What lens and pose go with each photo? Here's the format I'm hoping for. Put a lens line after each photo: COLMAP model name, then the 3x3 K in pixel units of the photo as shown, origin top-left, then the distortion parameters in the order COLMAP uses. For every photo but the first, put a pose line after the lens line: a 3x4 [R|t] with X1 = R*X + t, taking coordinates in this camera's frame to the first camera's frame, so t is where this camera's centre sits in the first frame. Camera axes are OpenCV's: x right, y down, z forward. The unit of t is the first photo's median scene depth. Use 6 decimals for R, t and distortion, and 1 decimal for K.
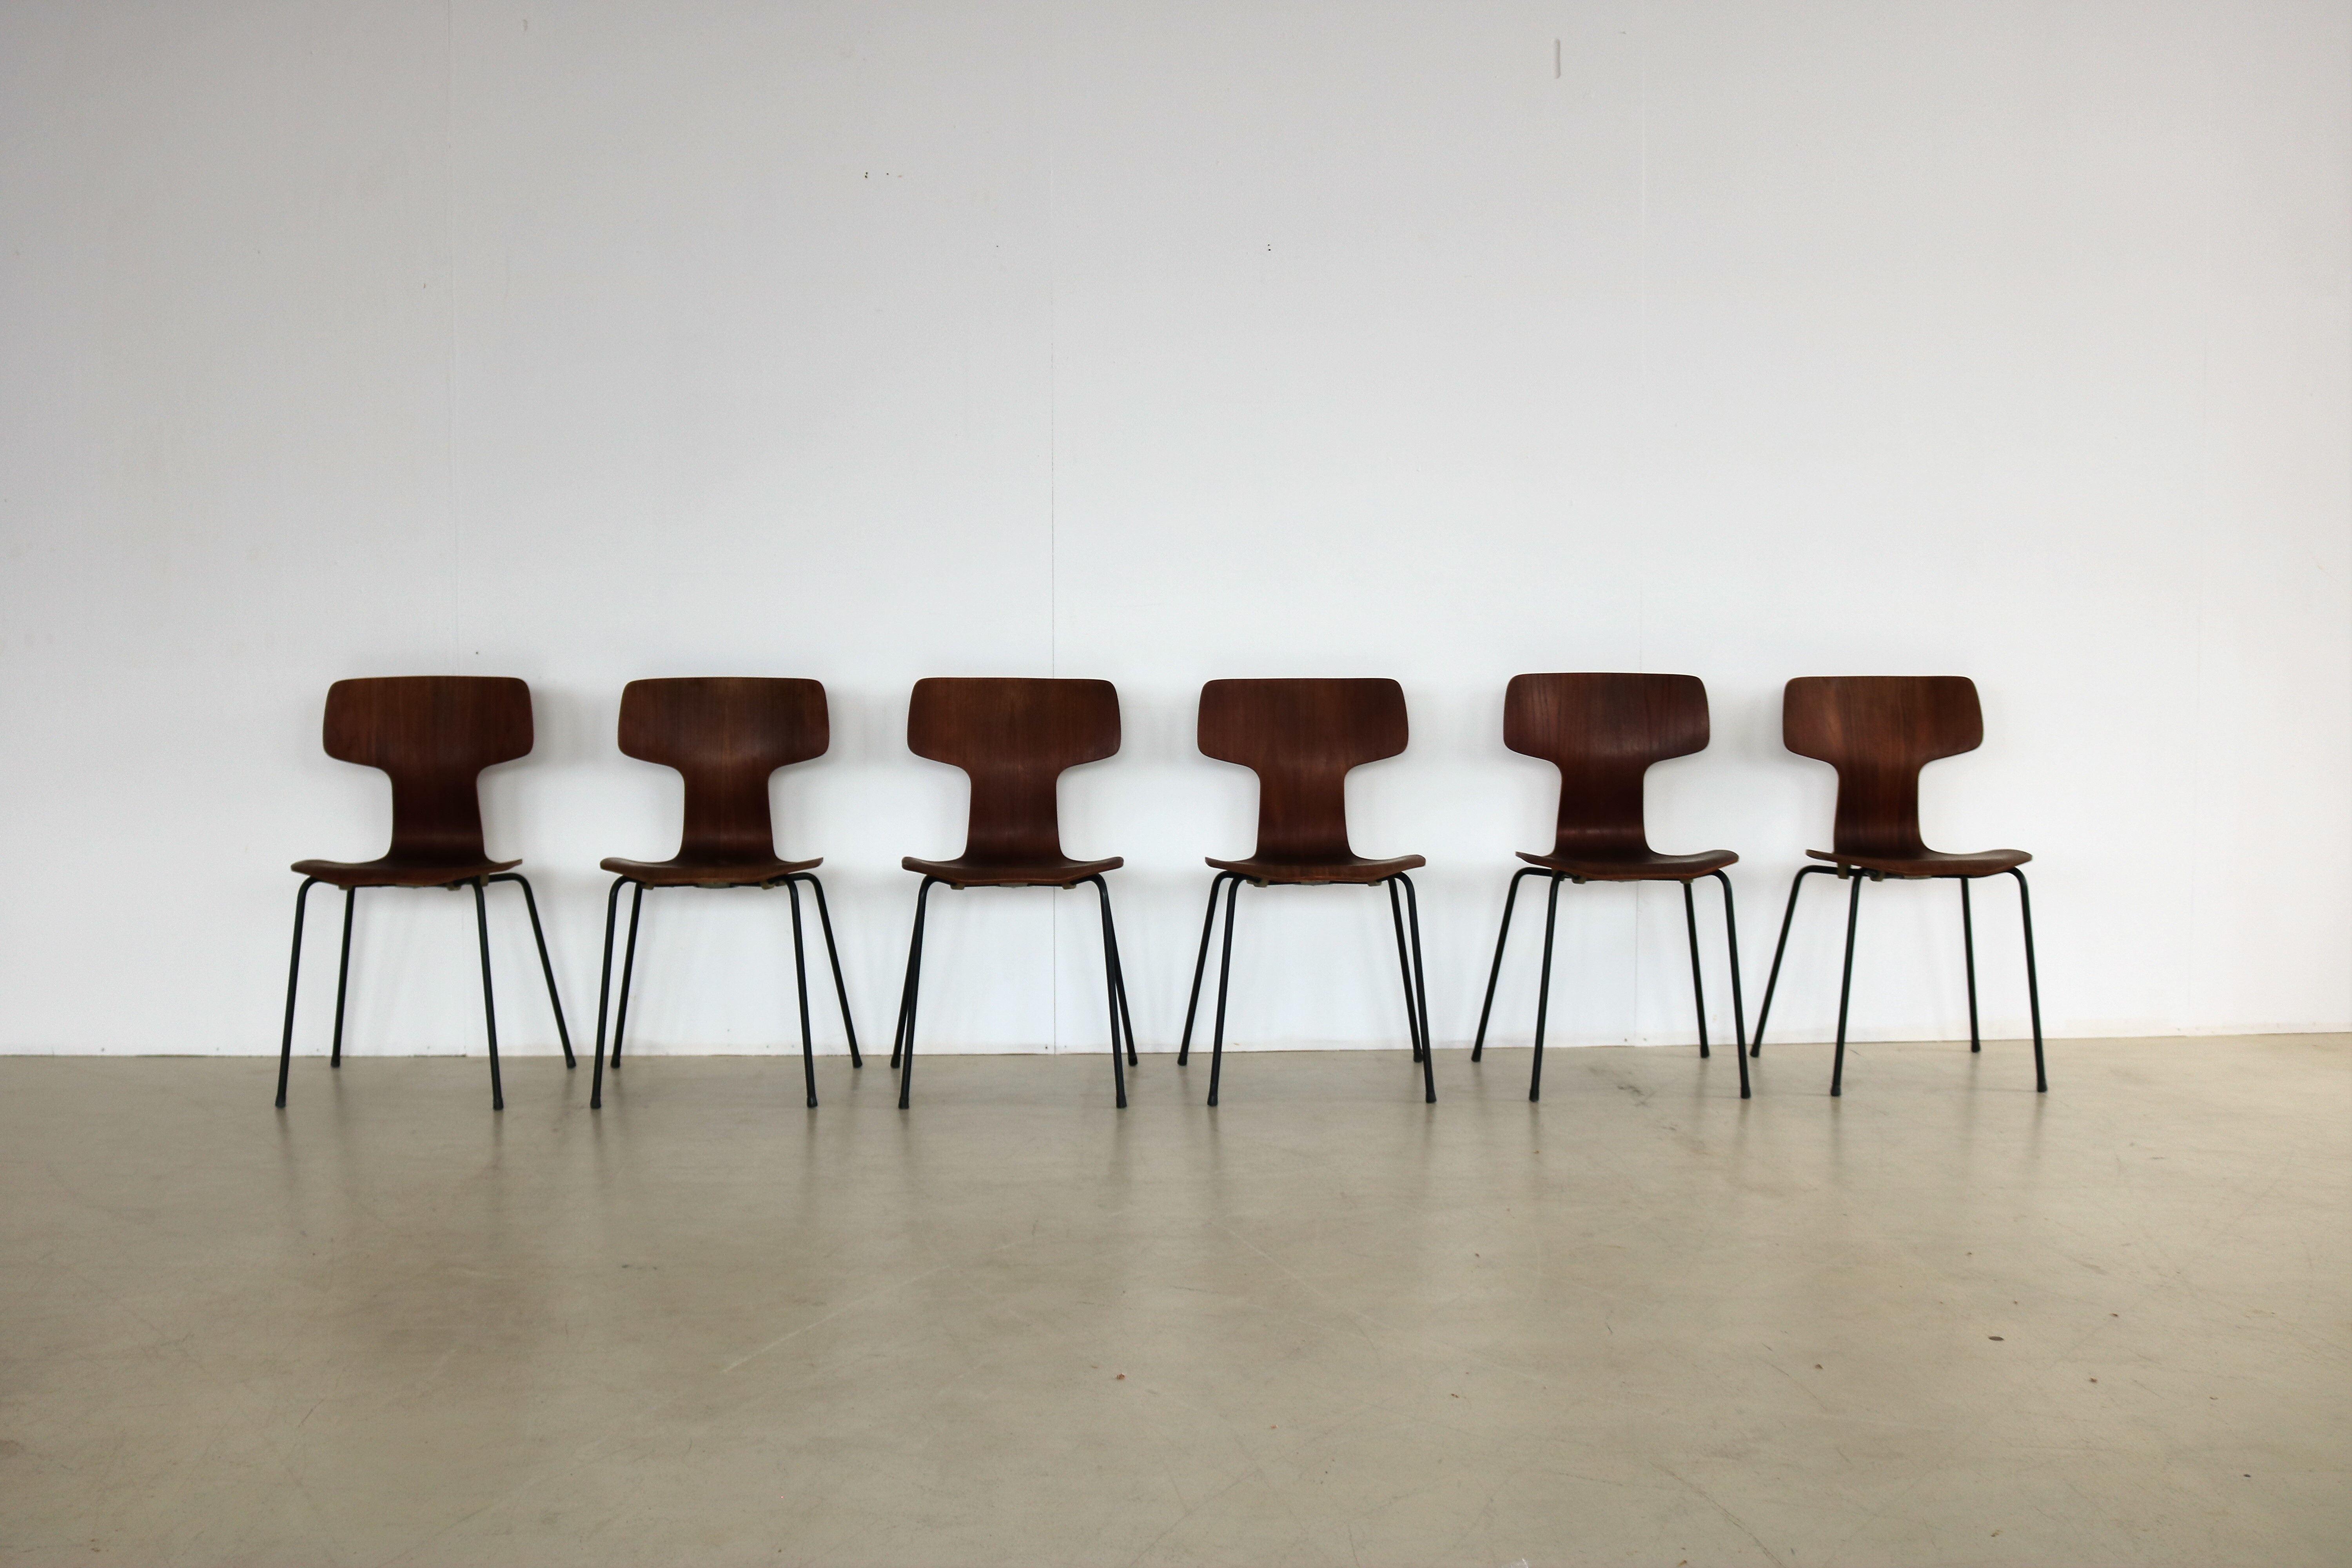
lens RADIAL K [[2500.6, 0, 1176.0], [0, 2500.6, 784.0], [0, 0, 1]] dist [-0.143282, 0.144061]
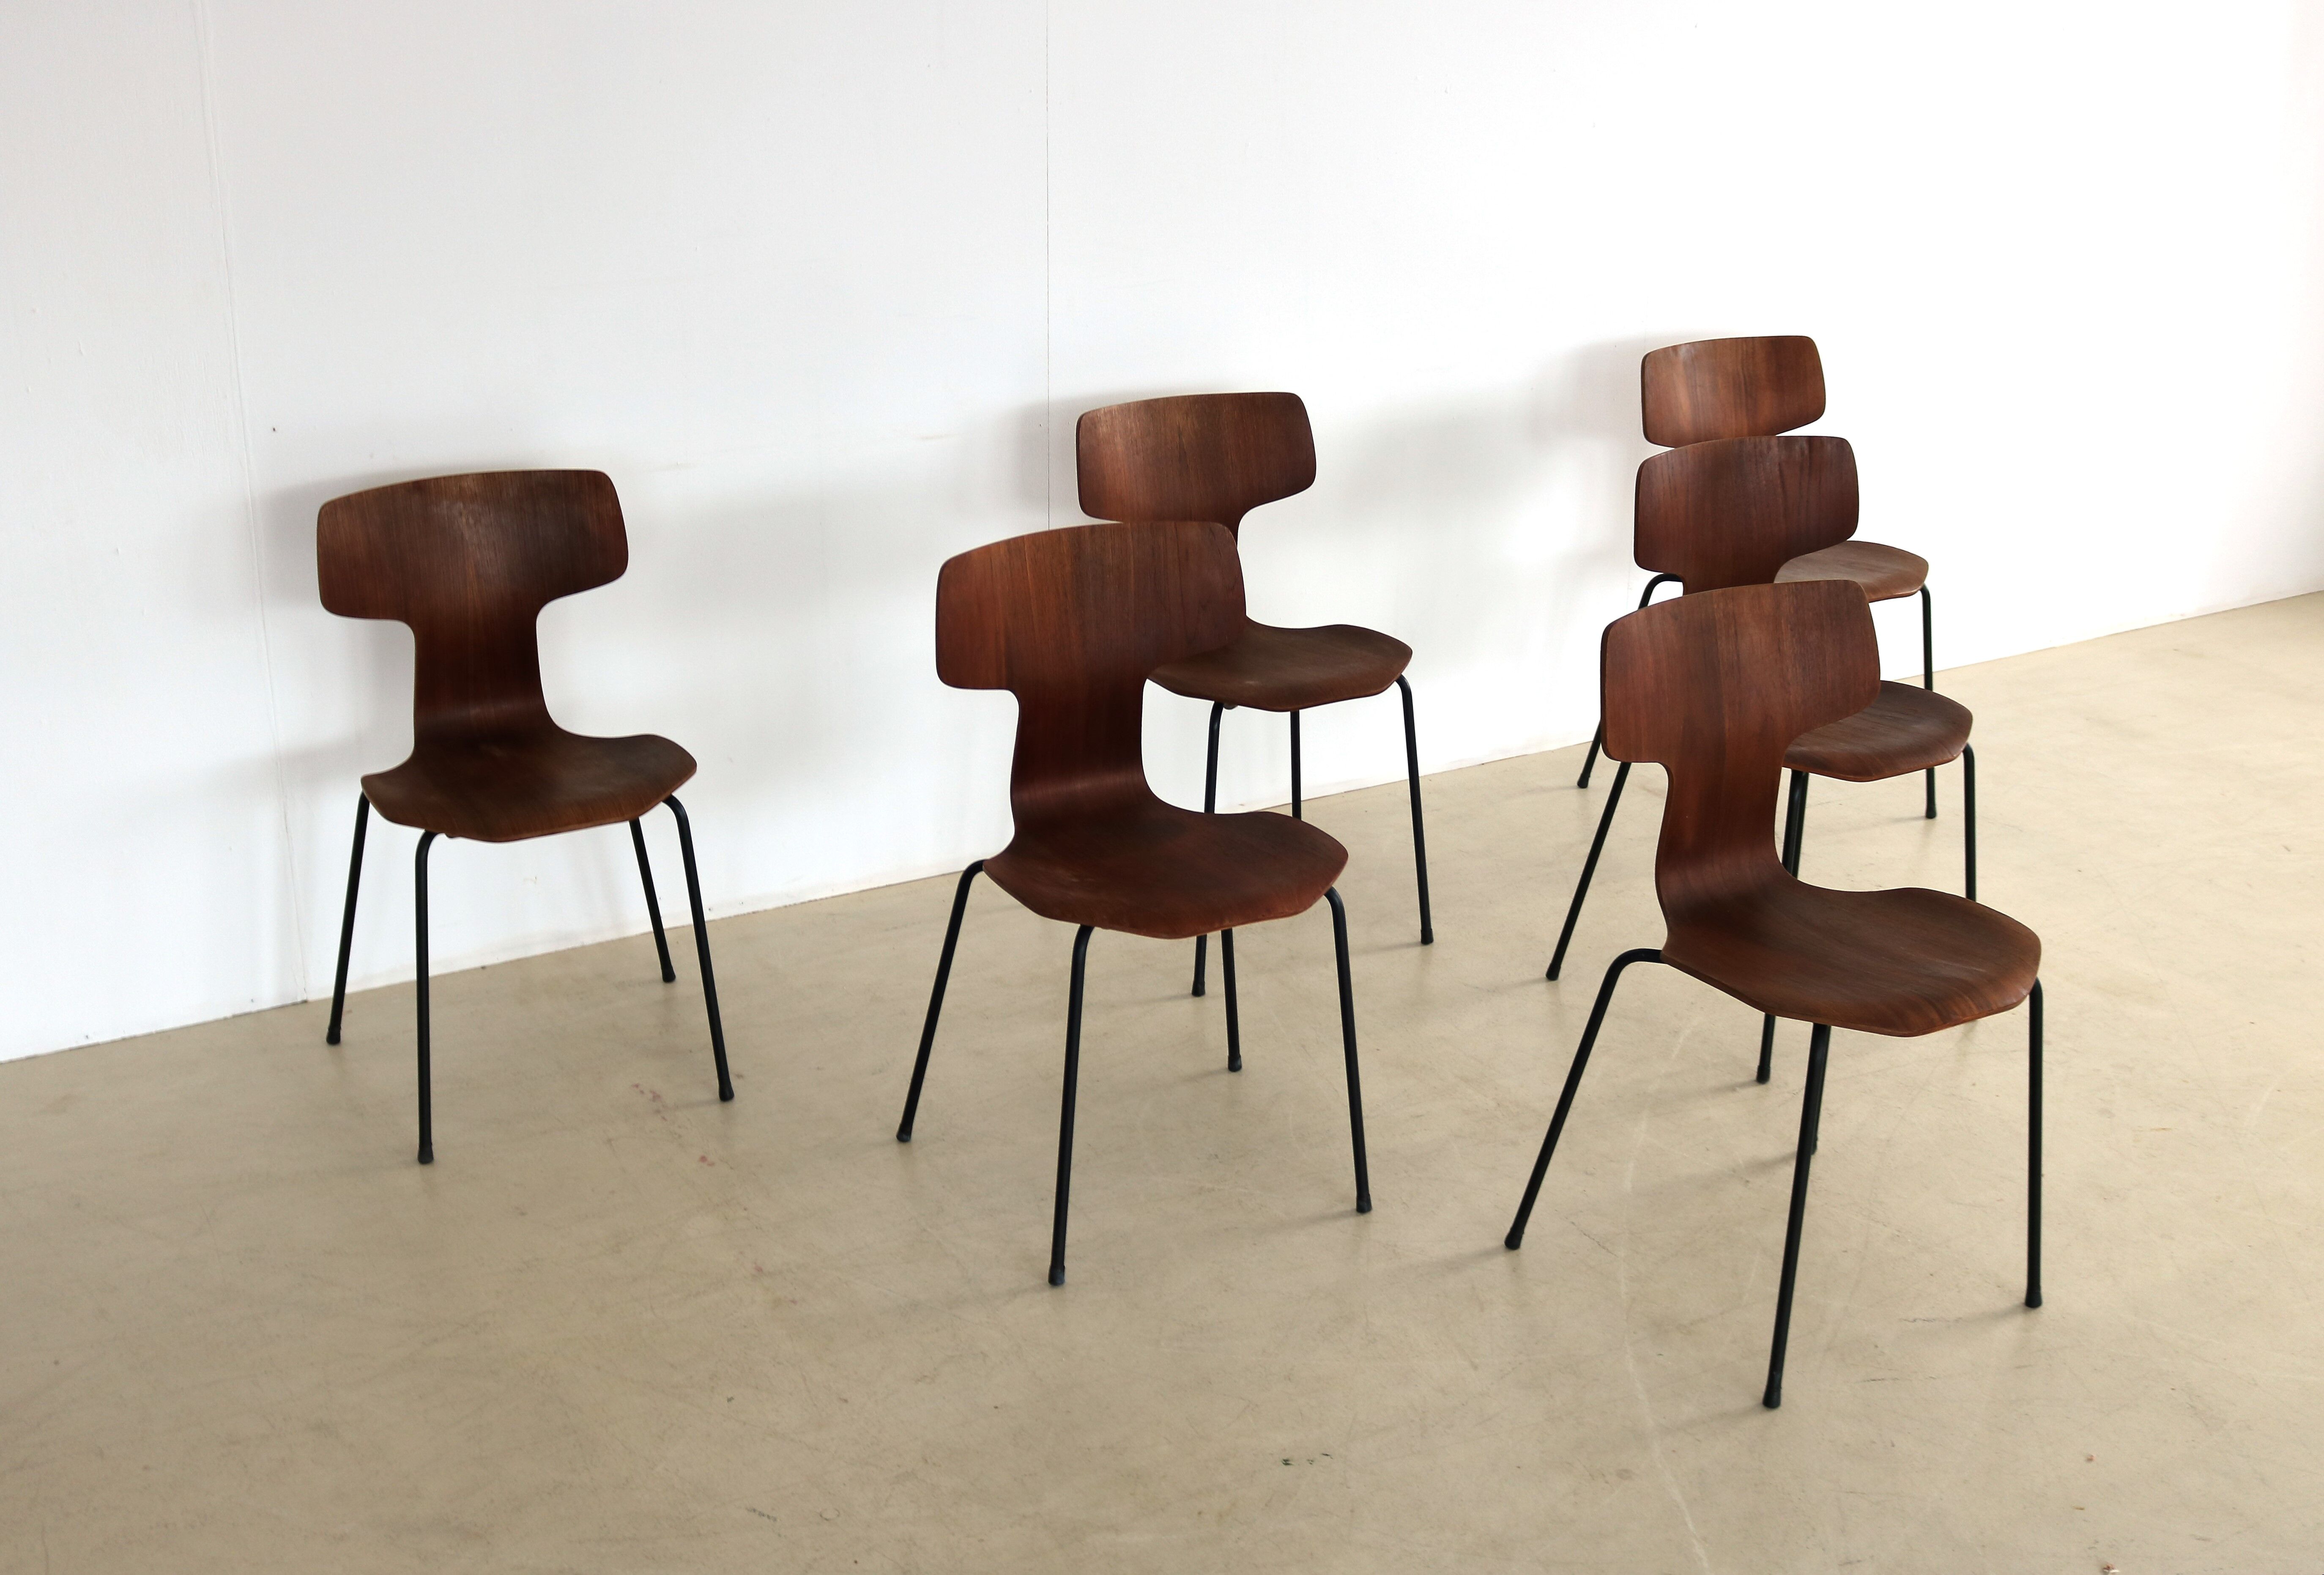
lens RADIAL K [[2614.4, 0, 1178.7], [0, 2614.4, 795.8], [0, 0, 1]] dist [-0.144138, 0.153640]
pose [[0.882466, -0.150496, 0.445650, -0.400901], [0.021438, 0.959318, 0.281512, -0.151356], [-0.469887, -0.238871, 0.849793, 0.287947]]
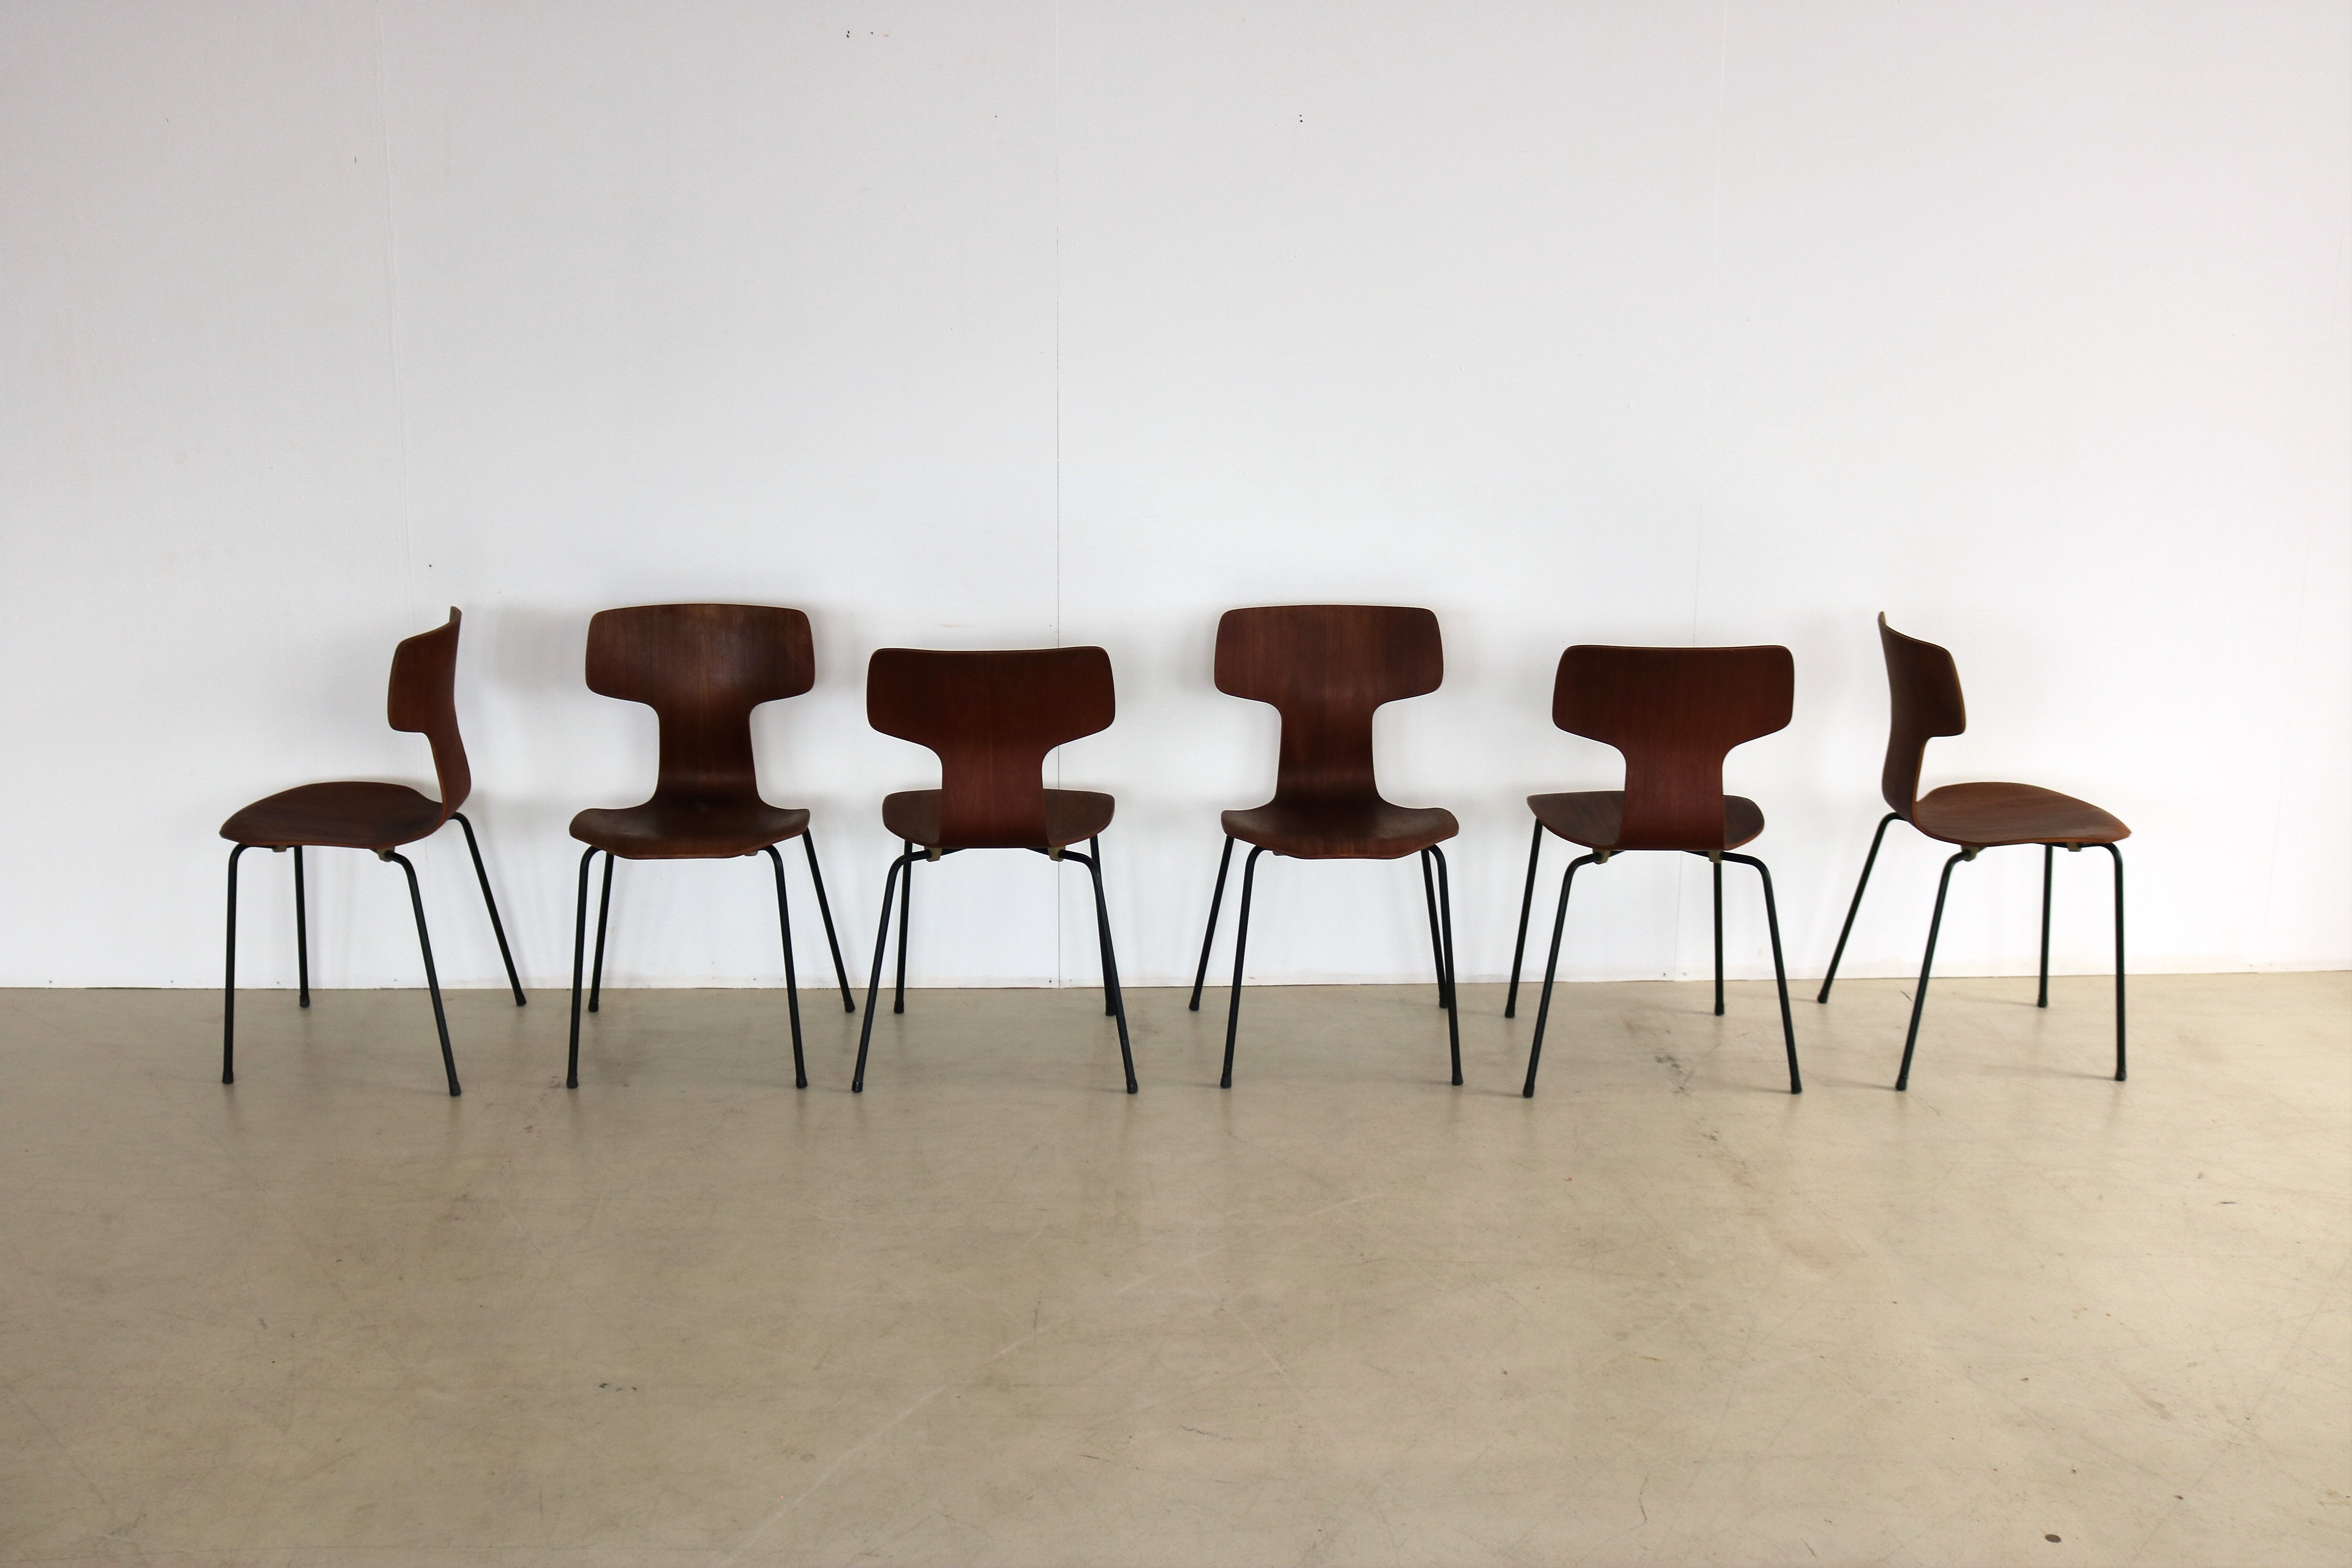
lens RADIAL K [[2571.5, 0, 1178.4], [0, 2571.5, 772.2], [0, 0, 1]] dist [-0.145774, 0.158619]
pose [[0.999945, 0.010240, -0.002432, -0.002022], [-0.009688, 0.985848, 0.167362, -0.141899], [0.004112, -0.167329, 0.985893, 0.059965]]
